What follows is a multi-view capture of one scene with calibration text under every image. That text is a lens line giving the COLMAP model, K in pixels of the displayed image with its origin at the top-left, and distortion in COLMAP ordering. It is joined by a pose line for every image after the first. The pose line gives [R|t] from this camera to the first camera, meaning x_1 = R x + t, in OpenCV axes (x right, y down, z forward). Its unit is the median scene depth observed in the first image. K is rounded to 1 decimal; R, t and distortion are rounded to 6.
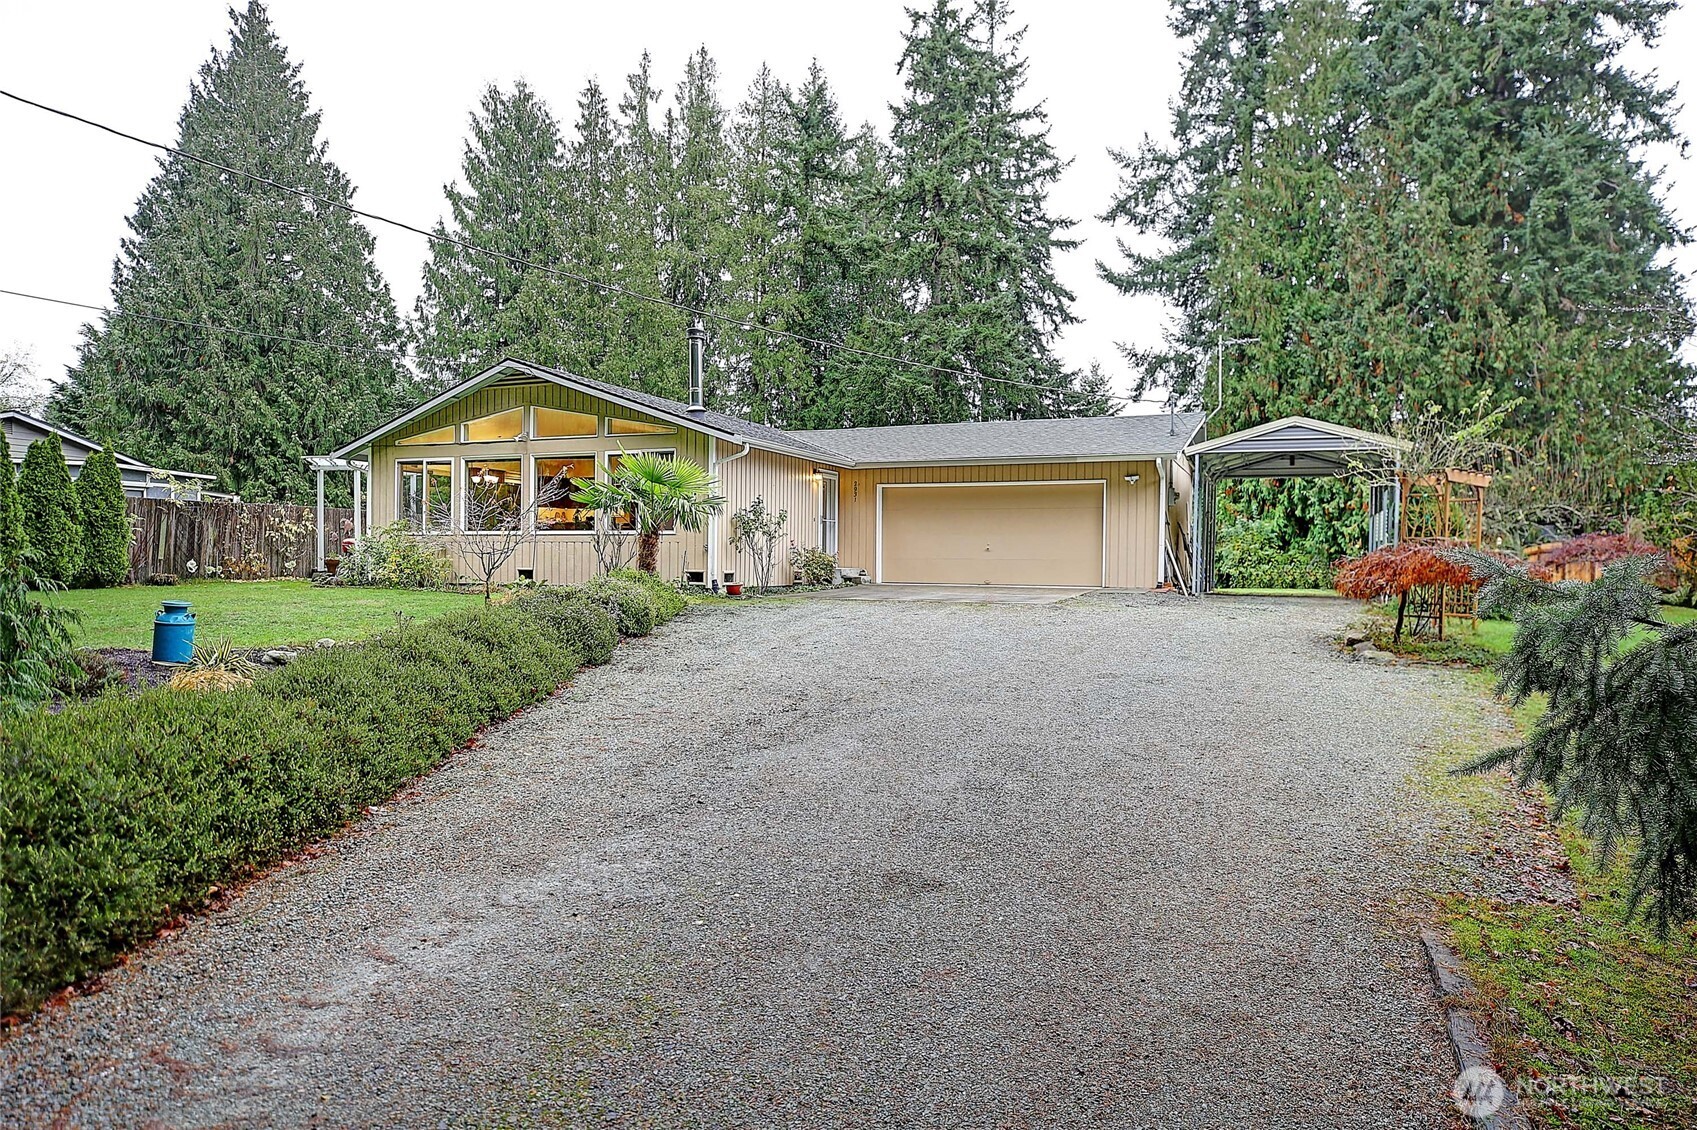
lens RADIAL K [[1013.2, 0, 853.4], [0, 1013.2, 543.4], [0, 0, 1]] dist [0.000297, 0.020014]
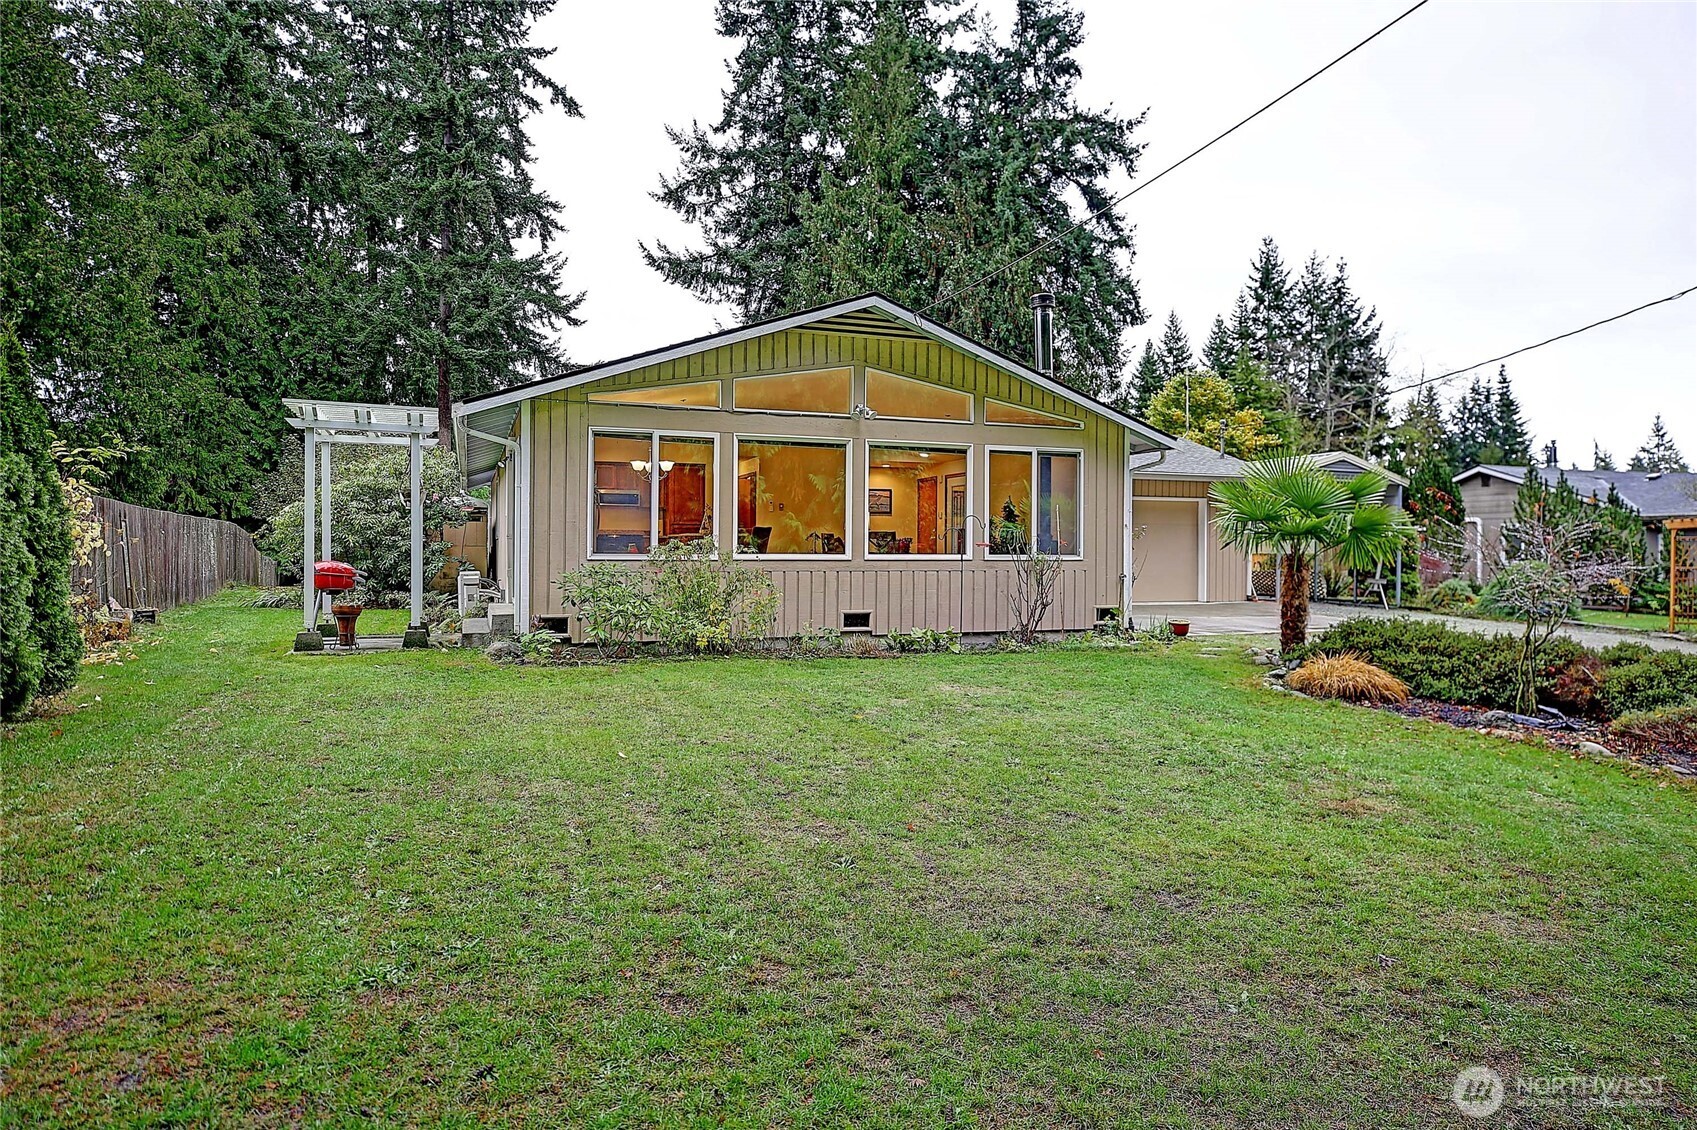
lens RADIAL K [[1013.2, 0, 853.4], [0, 1013.2, 543.4], [0, 0, 1]] dist [0.000297, 0.020014]
pose [[0.730137, -0.002310, 0.683297, -0.719863], [-0.007492, 0.999907, 0.011386, -0.025551], [-0.683259, -0.013432, 0.730052, 0.481270]]
